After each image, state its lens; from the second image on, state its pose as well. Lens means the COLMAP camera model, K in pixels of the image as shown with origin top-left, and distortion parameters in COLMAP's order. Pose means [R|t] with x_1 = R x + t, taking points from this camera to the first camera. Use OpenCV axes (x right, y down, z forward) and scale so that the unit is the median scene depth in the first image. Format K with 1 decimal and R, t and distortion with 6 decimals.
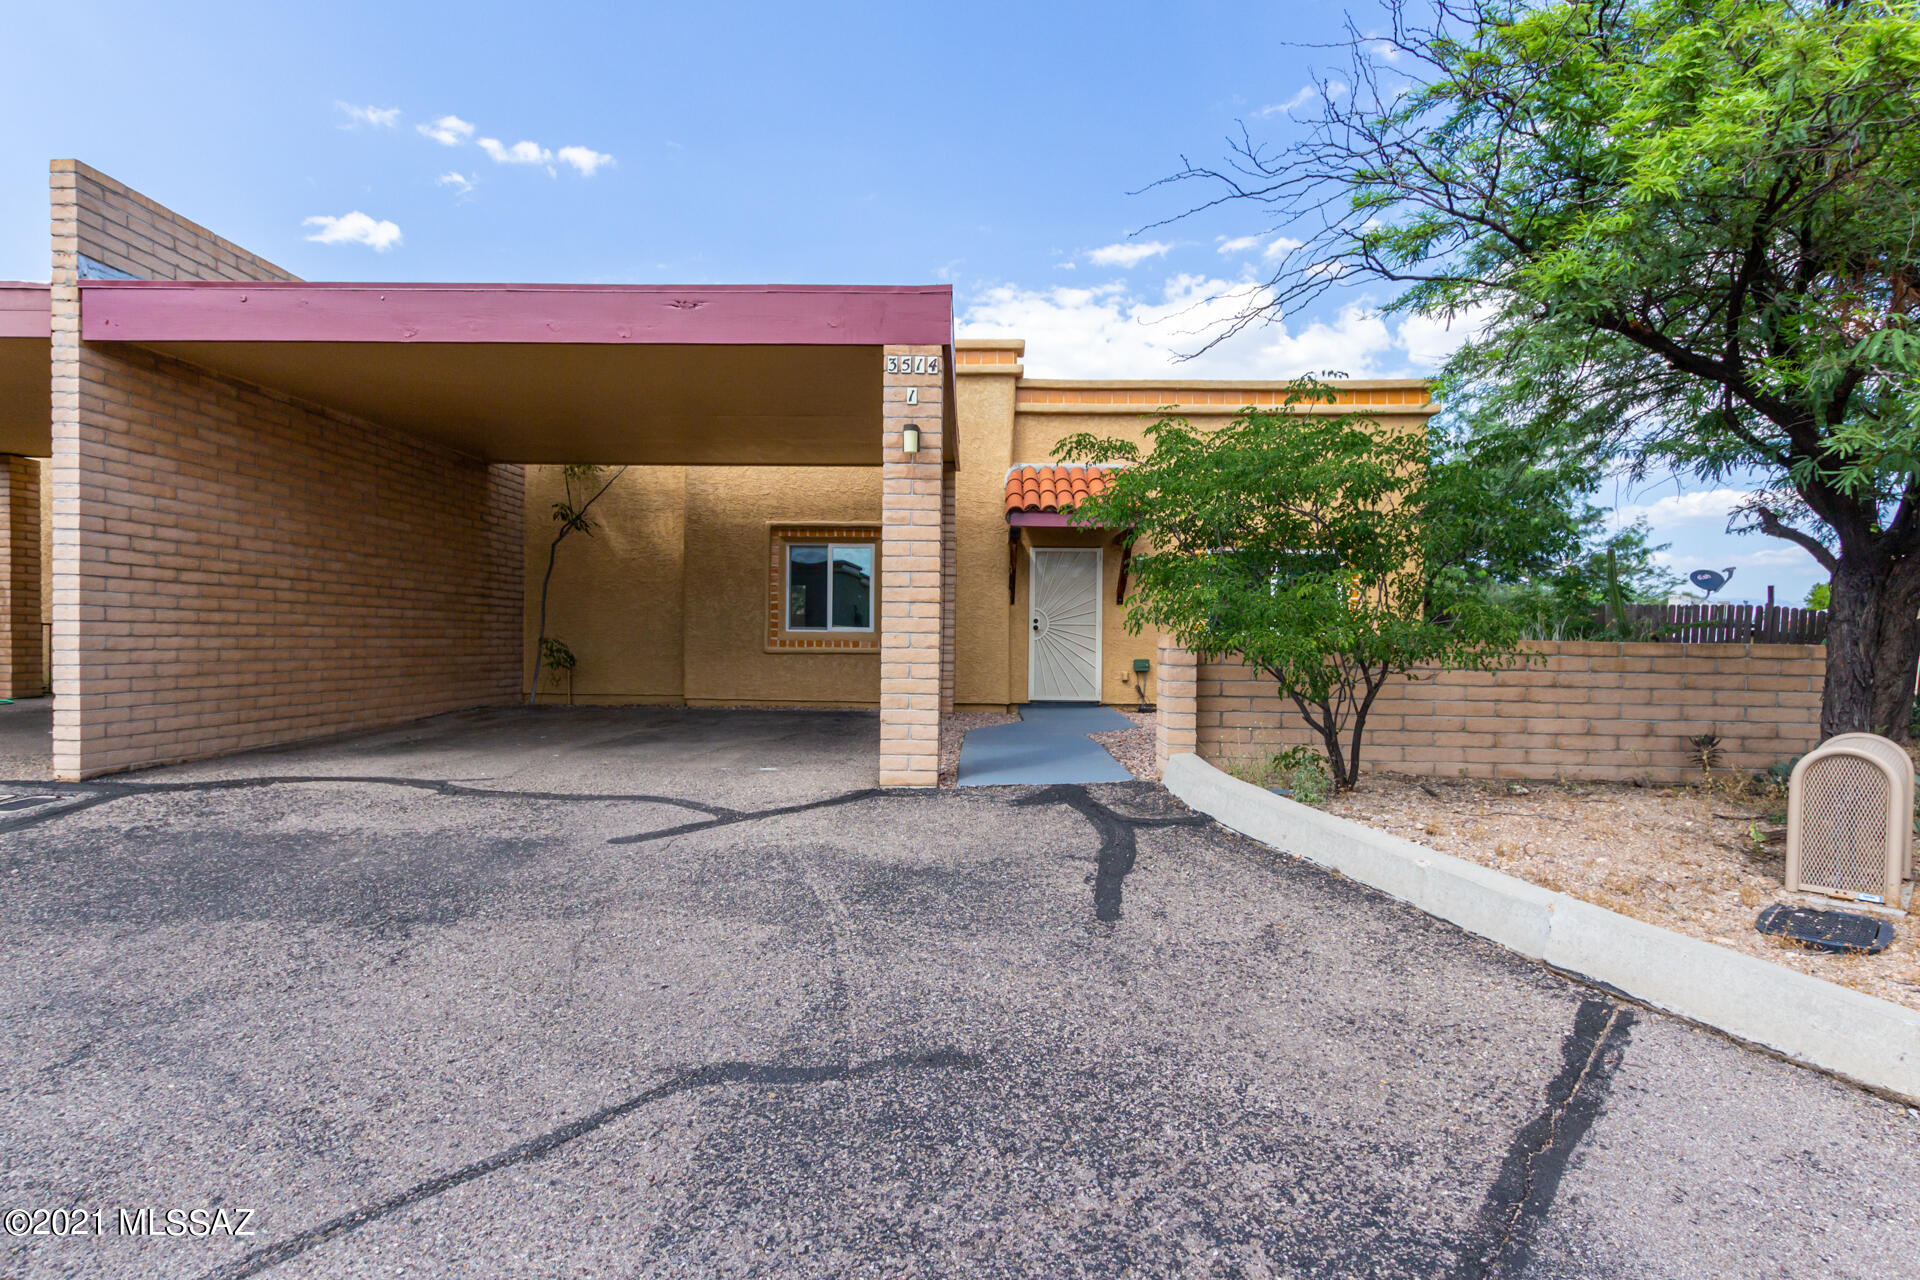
lens RADIAL K [[952.1, 0, 946.6], [0, 952.1, 655.0], [0, 0, 1]] dist [0.012081, -0.002980]
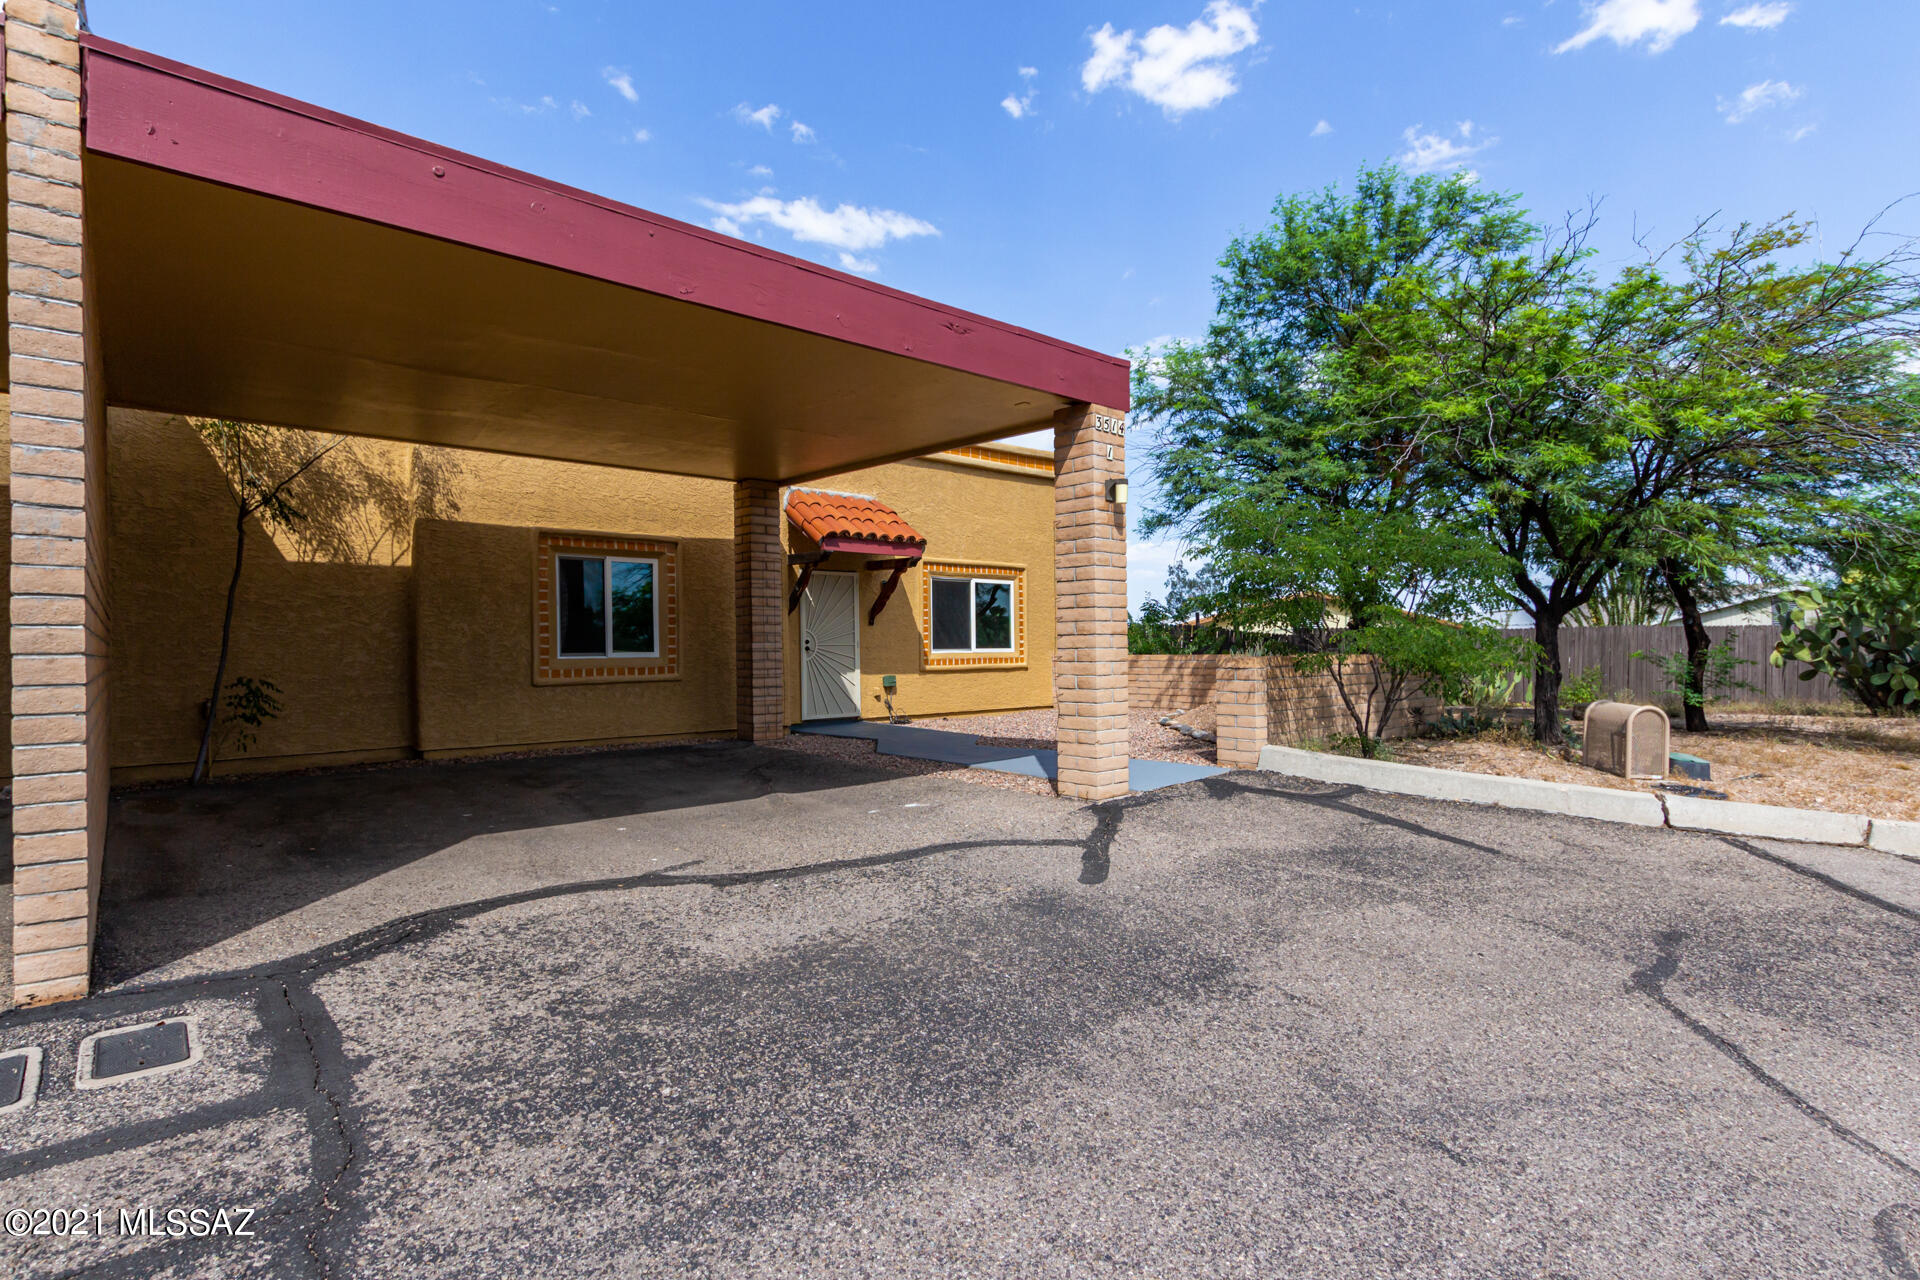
lens RADIAL K [[952.1, 0, 940.6], [0, 952.1, 640.0], [0, 0, 1]] dist [0.012081, -0.002980]
pose [[0.731250, -0.012980, 0.681986, -0.648605], [0.029855, 0.999470, -0.012989, -0.027057], [-0.681456, 0.029859, 0.731250, 0.215629]]
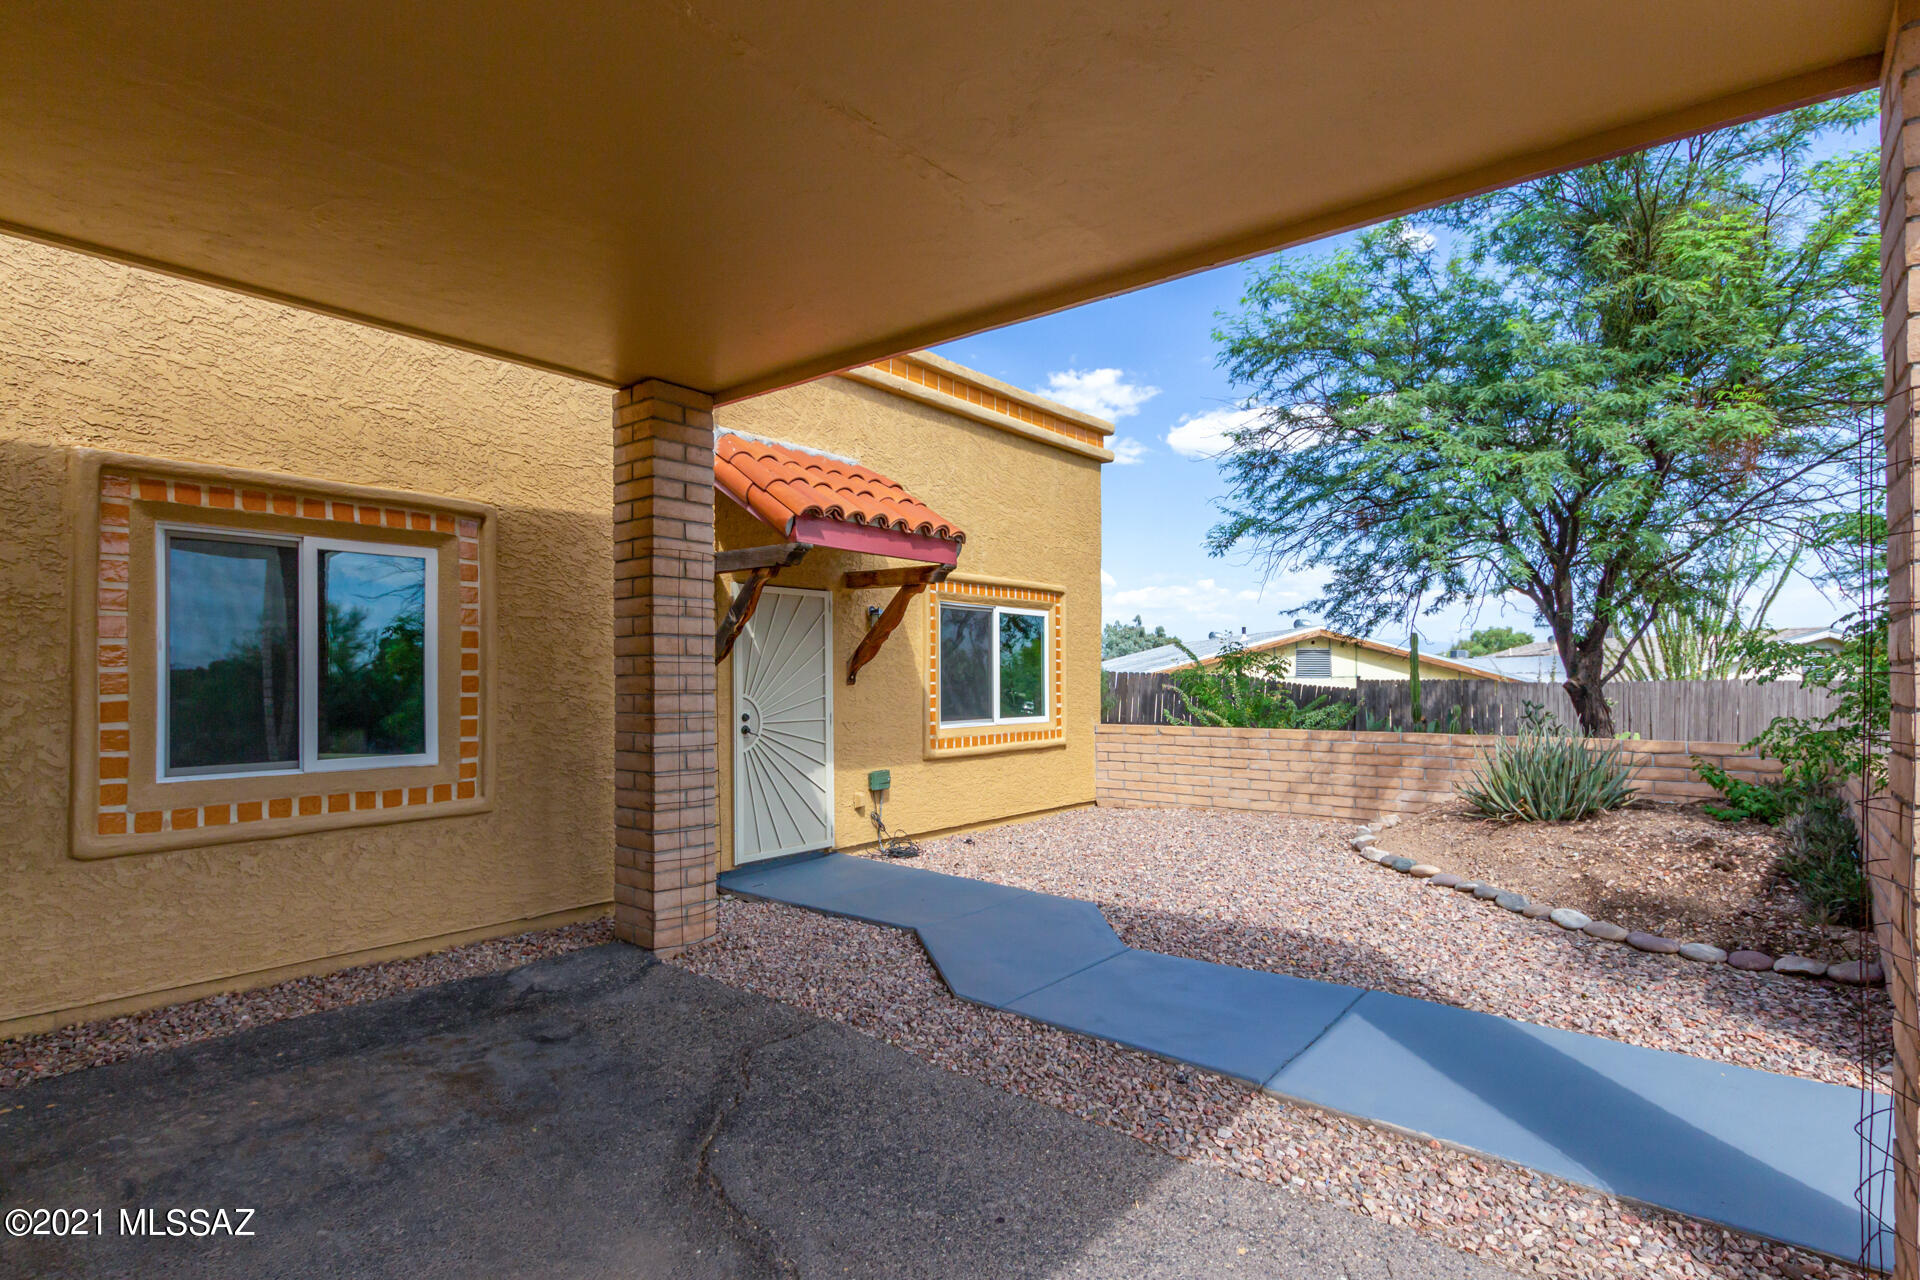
lens RADIAL K [[952.1, 0, 953.5], [0, 952.1, 668.6], [0, 0, 1]] dist [0.012081, -0.002980]
pose [[0.607709, -0.005376, 0.794142, -0.350322], [0.024916, 0.999614, -0.012300, -0.071263], [-0.793769, 0.027262, 0.607608, 0.756097]]
